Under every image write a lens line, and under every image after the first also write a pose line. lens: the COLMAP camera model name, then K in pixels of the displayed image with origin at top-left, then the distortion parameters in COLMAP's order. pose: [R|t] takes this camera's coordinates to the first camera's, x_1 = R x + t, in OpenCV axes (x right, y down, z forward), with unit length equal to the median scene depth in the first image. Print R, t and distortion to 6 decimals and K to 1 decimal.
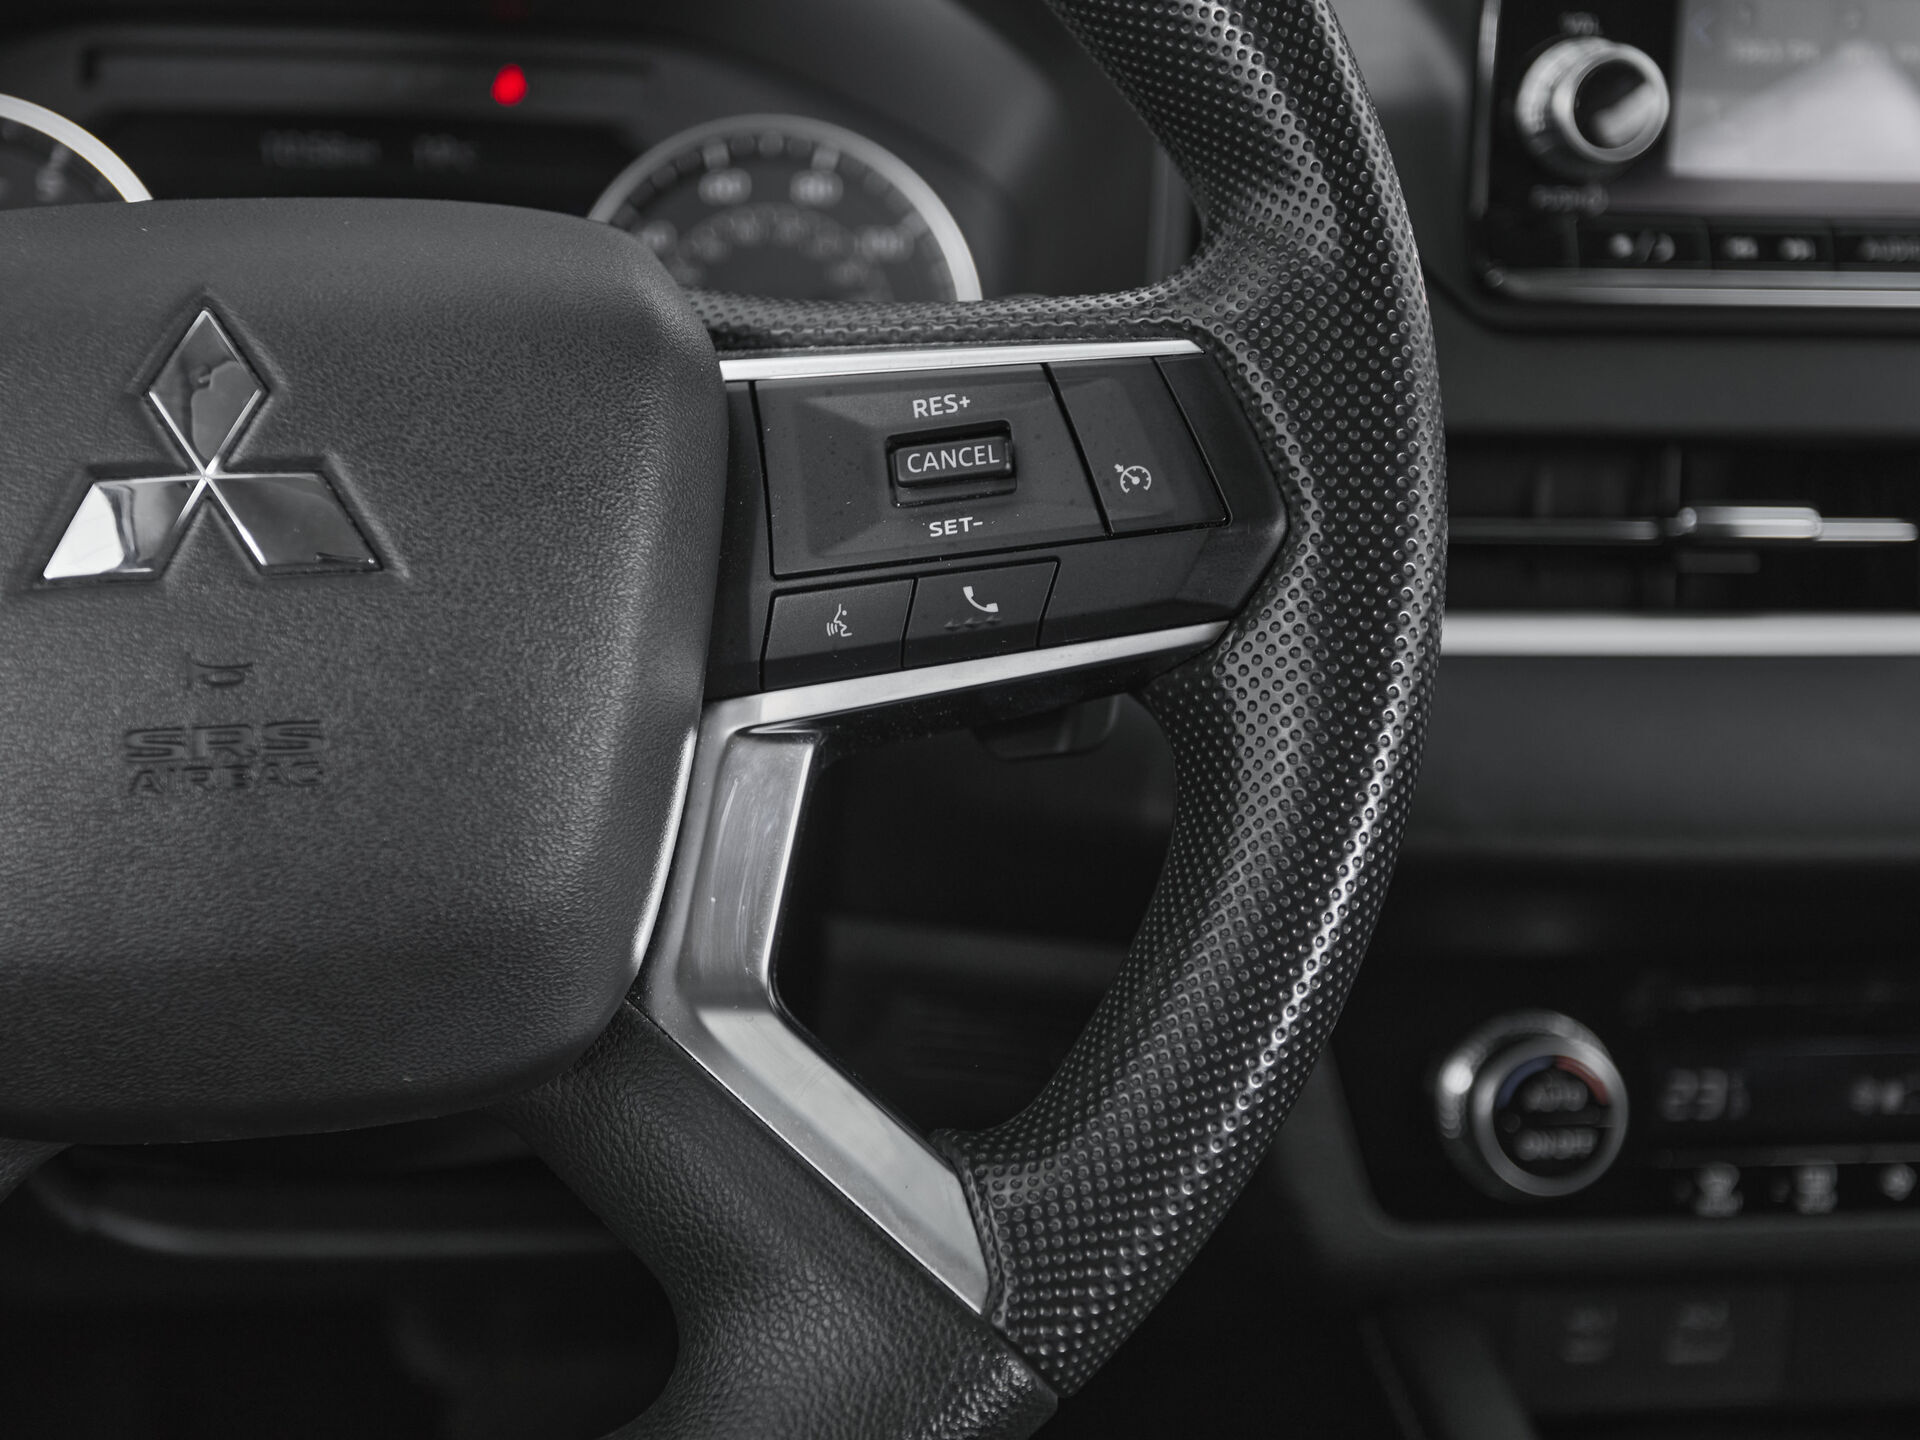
lens RADIAL K [[2350.6, 0, 898.0], [0, 2350.6, 714.7], [0, 0, 1]] dist [0.019346, 0.037664]
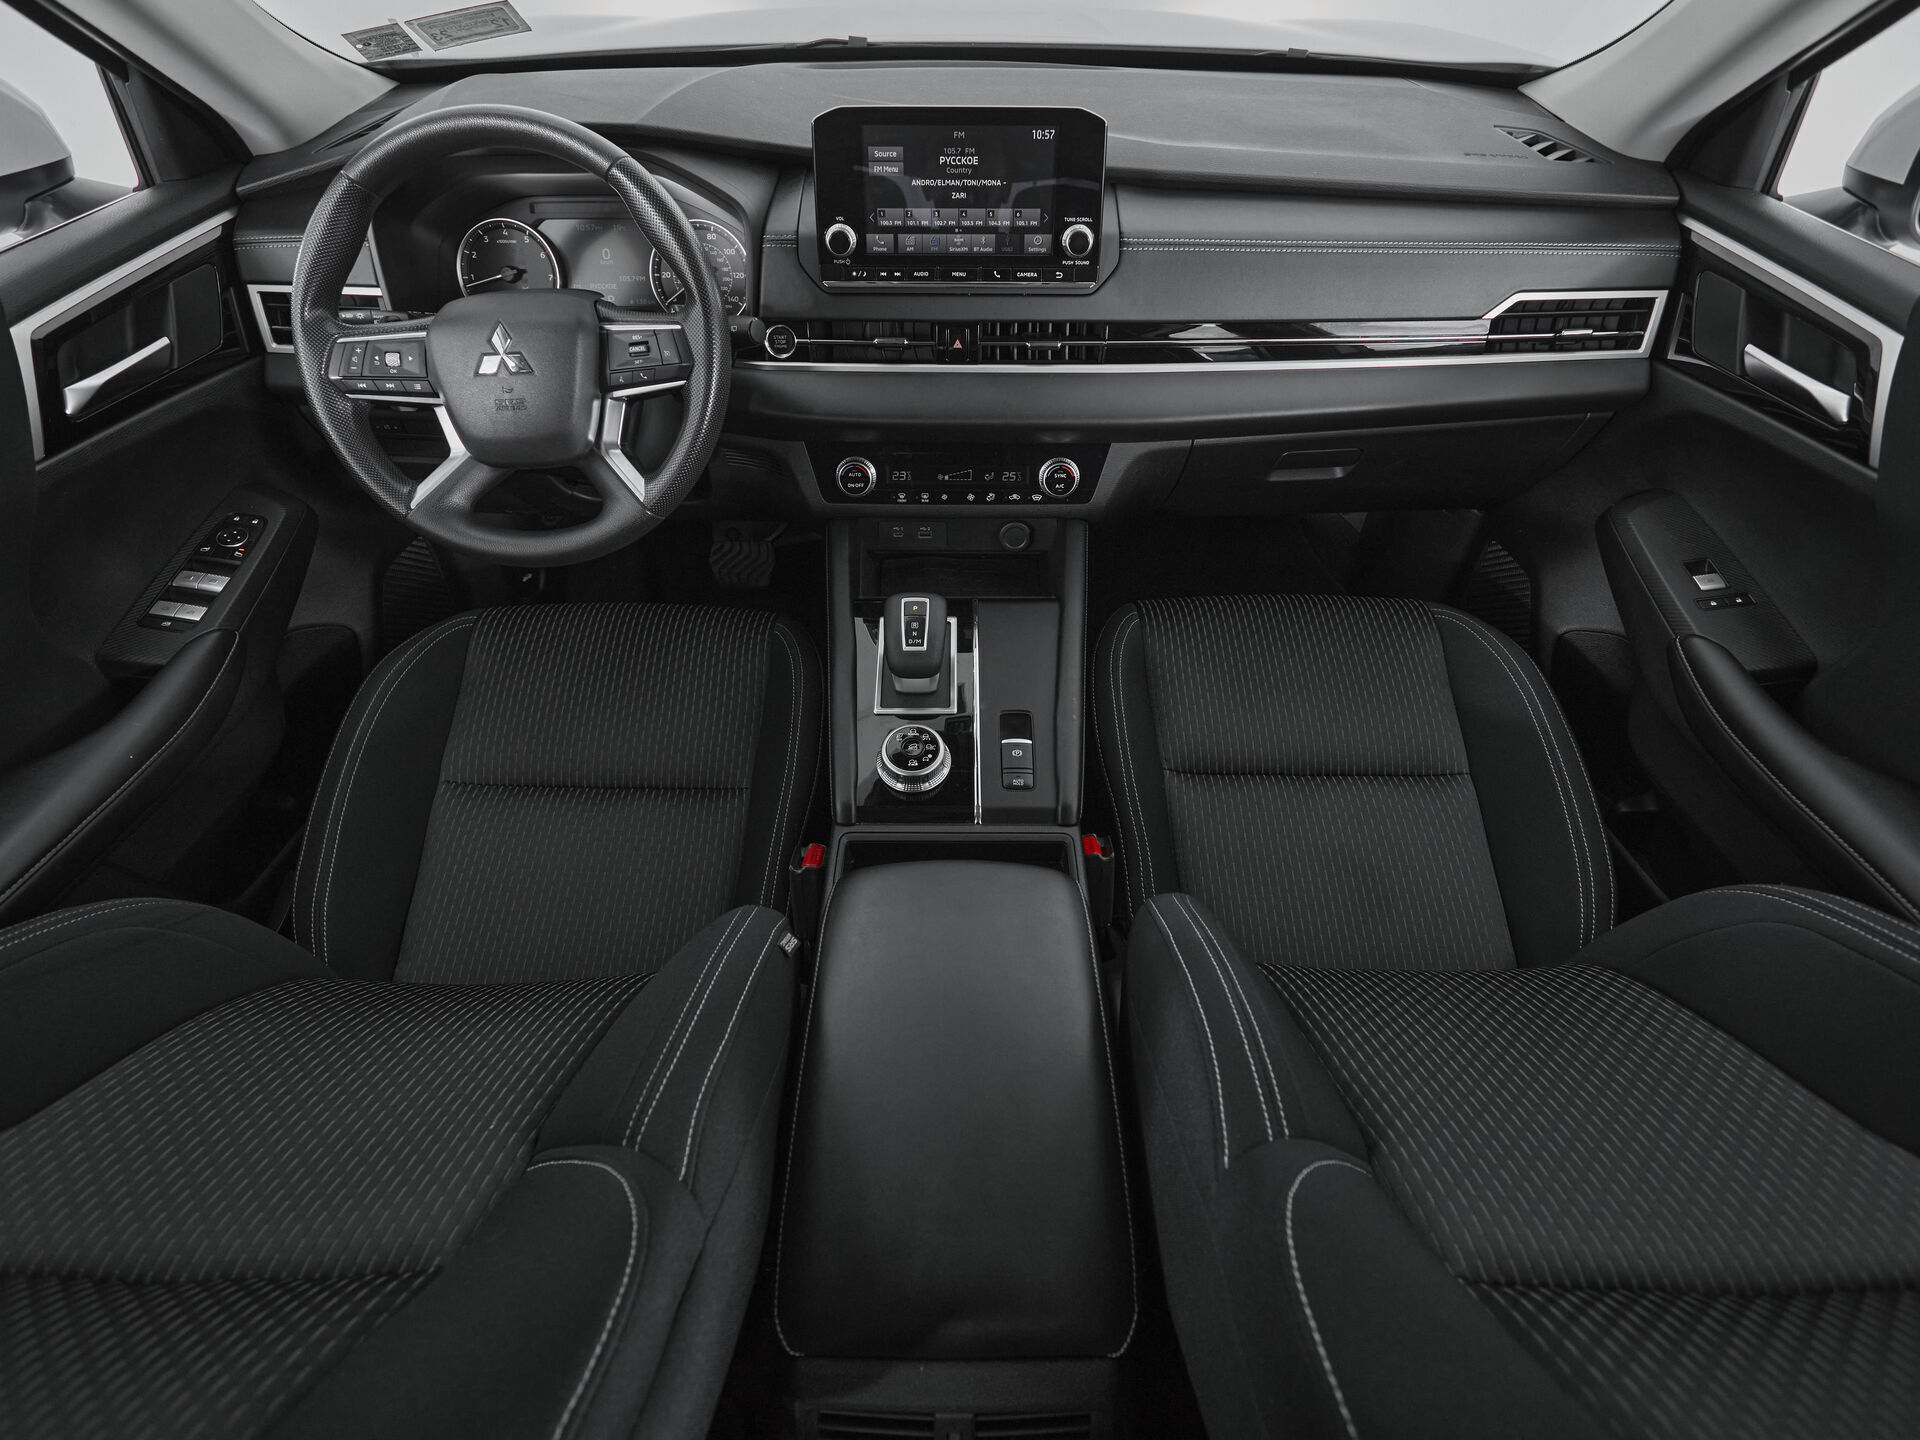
lens RADIAL K [[1008.6, 0, 954.9], [0, 1008.6, 716.2], [0, 0, 1]] dist [-0.000800, -0.001986]
pose [[0.989257, 0.066430, -0.130220, 1.213140], [-0.012678, 0.926418, 0.376284, -0.225297], [0.145635, -0.370590, 0.917308, -1.490120]]
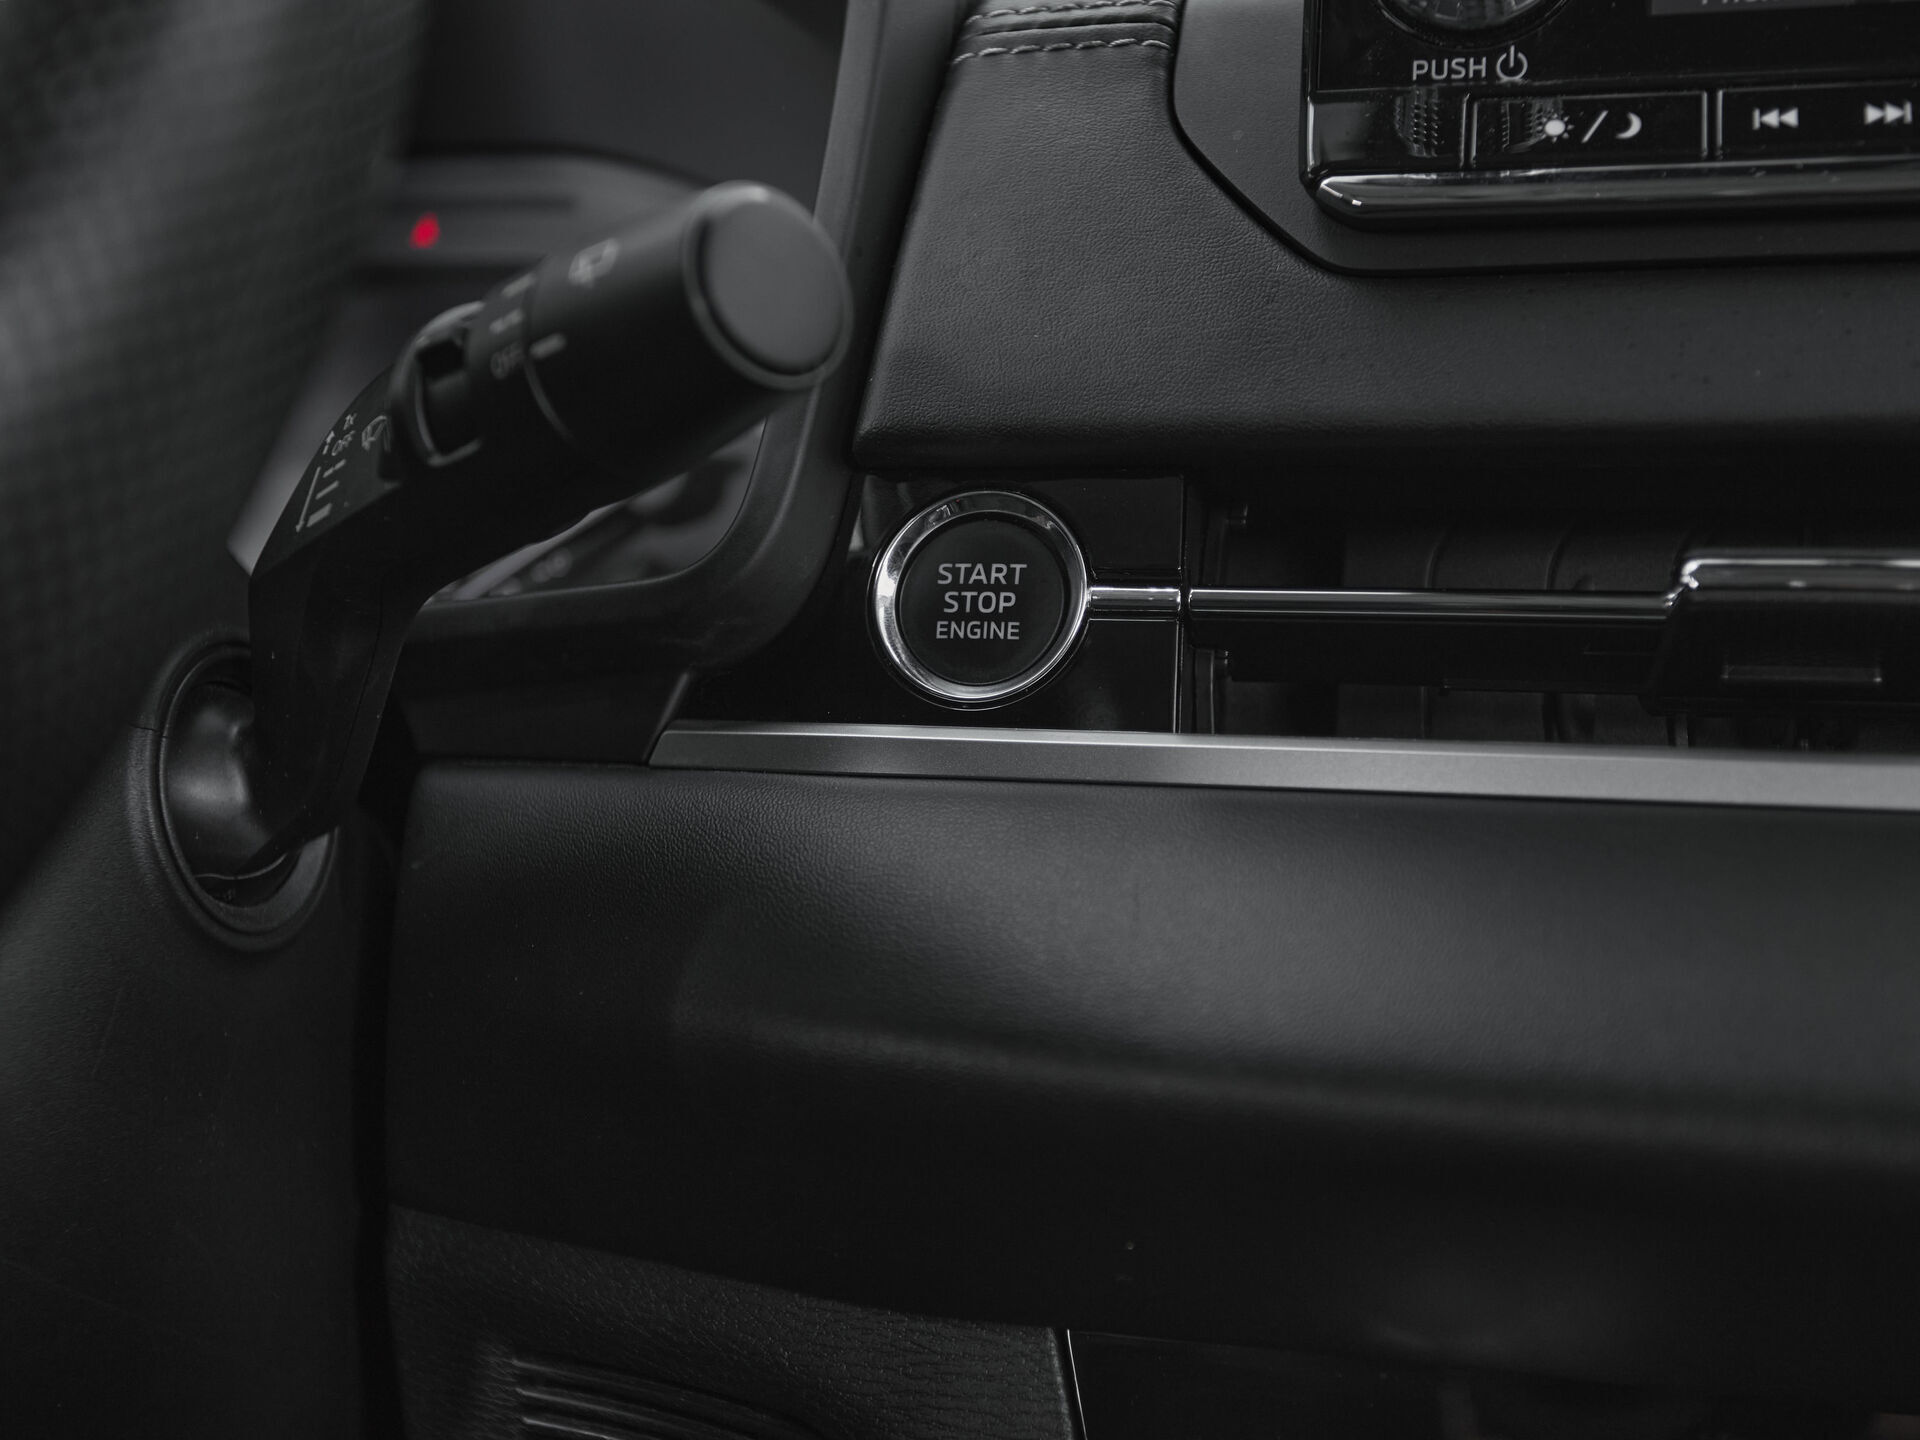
lens RADIAL K [[2317.8, 0, 960.0], [0, 2317.8, 720.0], [0, 0, 1]] dist [0.024588, 0.060875]
pose [[0.924386, -0.006352, -0.381404, 0.609312], [-0.100576, 0.960423, -0.259755, 0.179315], [0.367959, 0.278474, 0.887163, 0.714759]]
